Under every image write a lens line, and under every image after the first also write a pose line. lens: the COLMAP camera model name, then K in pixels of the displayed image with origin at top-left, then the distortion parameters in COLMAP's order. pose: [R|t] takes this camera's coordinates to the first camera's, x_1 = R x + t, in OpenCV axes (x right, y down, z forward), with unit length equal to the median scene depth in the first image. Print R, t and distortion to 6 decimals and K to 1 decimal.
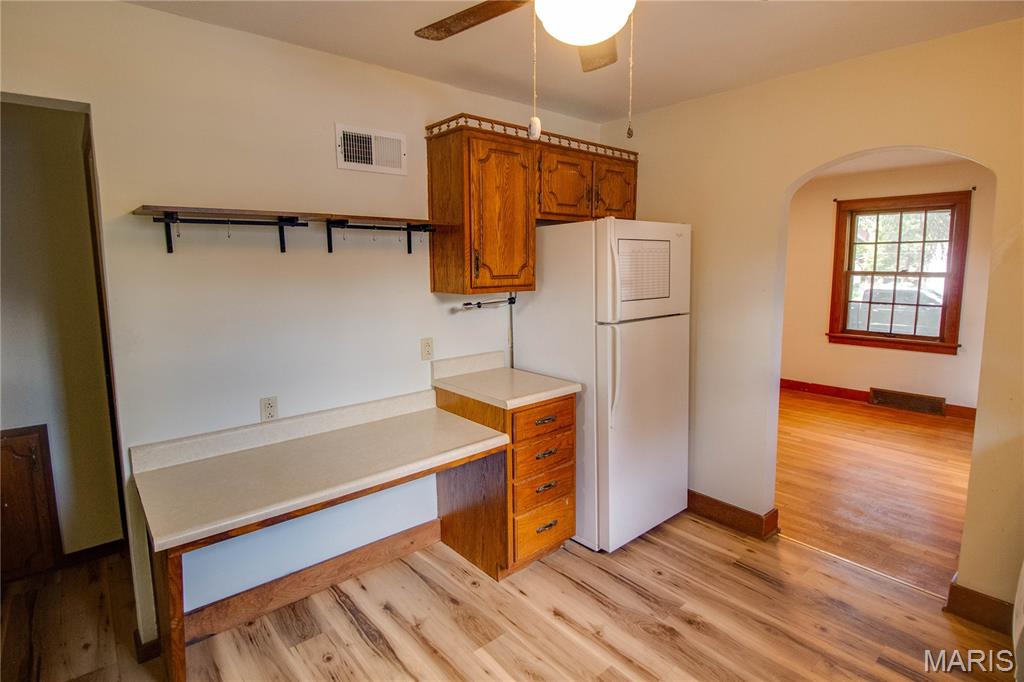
lens RADIAL K [[503.6, 0, 514.4], [0, 503.6, 319.3], [0, 0, 1]] dist [-0.039782, -0.000132]
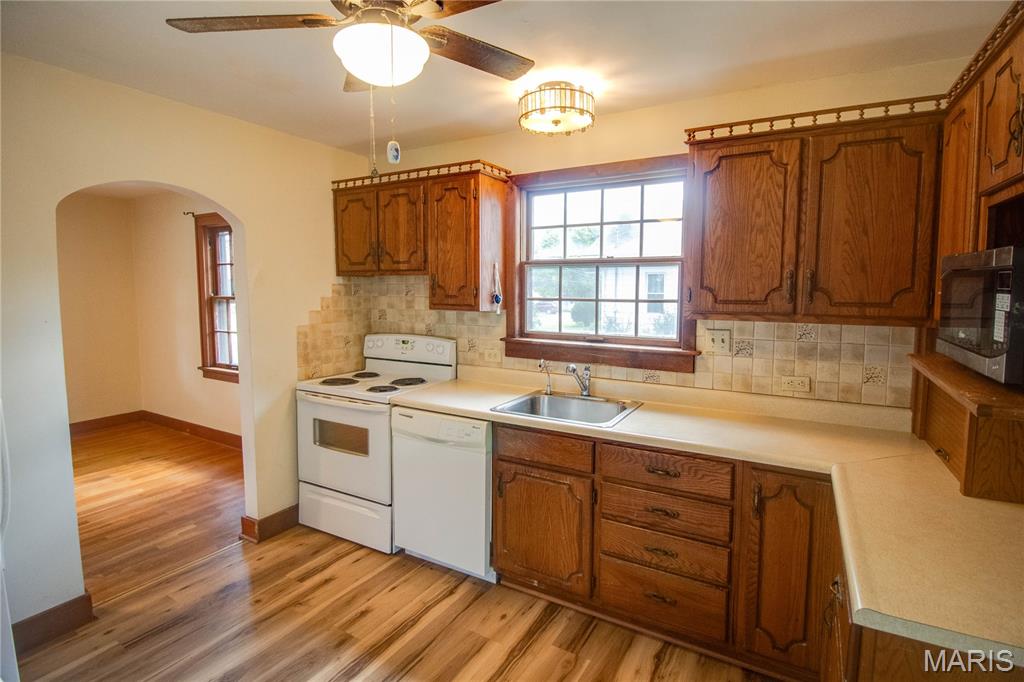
lens RADIAL K [[481.2, 0, 522.6], [0, 481.2, 326.5], [0, 0, 1]] dist [-0.000148, -0.014519]
pose [[-0.330280, -0.076317, 0.940793, -0.585653], [0.105994, 0.987423, 0.117310, -0.074640], [-0.937913, 0.138464, -0.318037, 0.671408]]
